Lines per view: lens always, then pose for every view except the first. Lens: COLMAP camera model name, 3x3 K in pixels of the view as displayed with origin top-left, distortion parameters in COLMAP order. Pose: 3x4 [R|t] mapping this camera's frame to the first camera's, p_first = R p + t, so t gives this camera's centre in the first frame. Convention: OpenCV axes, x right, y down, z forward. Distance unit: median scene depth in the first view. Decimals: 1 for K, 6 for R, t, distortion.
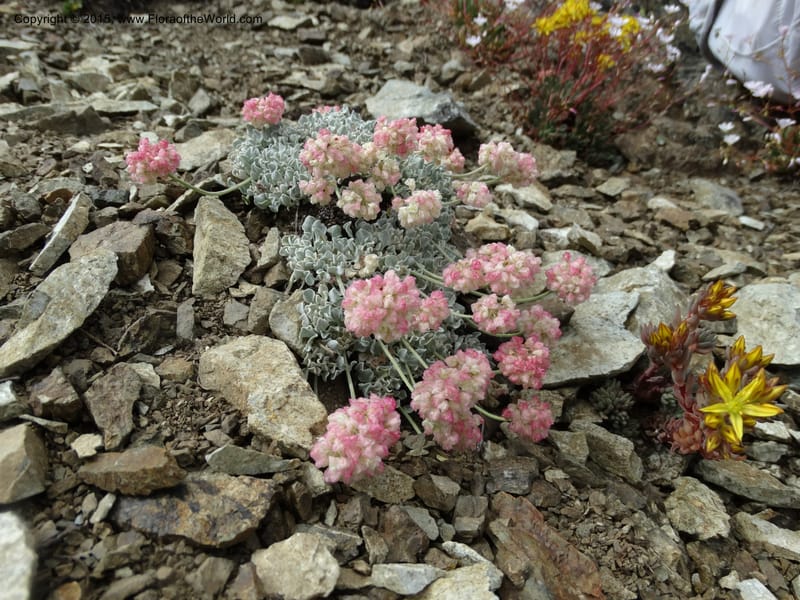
lens RADIAL K [[539.2, 0, 400.0], [0, 539.2, 300.0], [0, 0, 1]] dist [-0.001025, 0.001172]
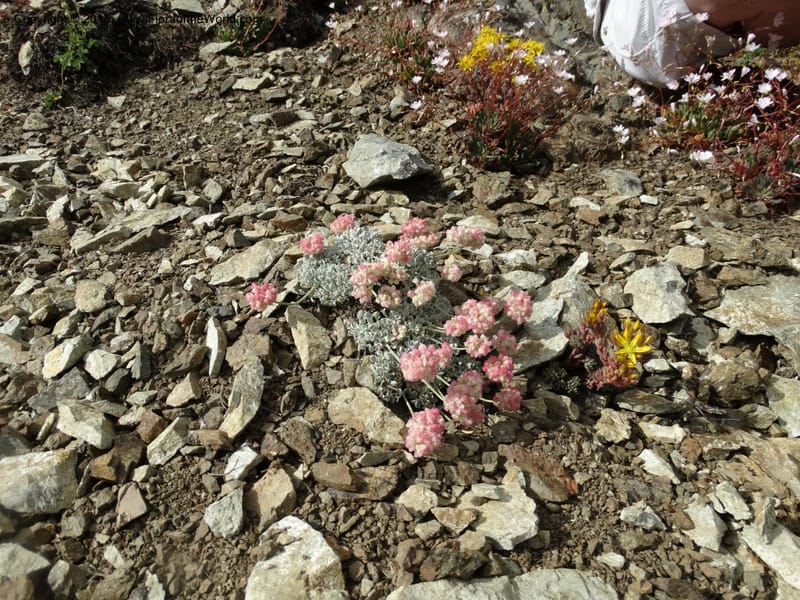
lens RADIAL K [[506.1, 0, 400.0], [0, 506.1, 300.0], [0, 0, 1]] dist [-0.003491, -0.001182]
pose [[0.977996, -0.206773, 0.027735, -0.073033], [0.205145, 0.977326, 0.052427, -0.214246], [-0.037947, -0.045584, 0.998240, -0.525308]]
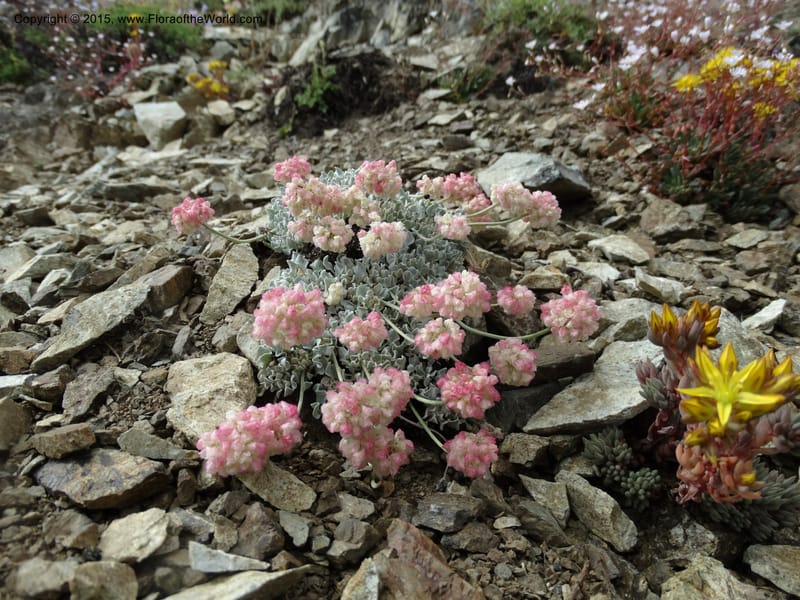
lens RADIAL K [[535.4, 0, 400.0], [0, 535.4, 300.0], [0, 0, 1]] dist [-0.005326, -0.002480]
pose [[0.936194, -0.013060, -0.351241, 0.370439], [-0.042866, 0.987608, -0.150976, 0.087728], [0.348860, 0.156400, 0.924032, 0.058454]]
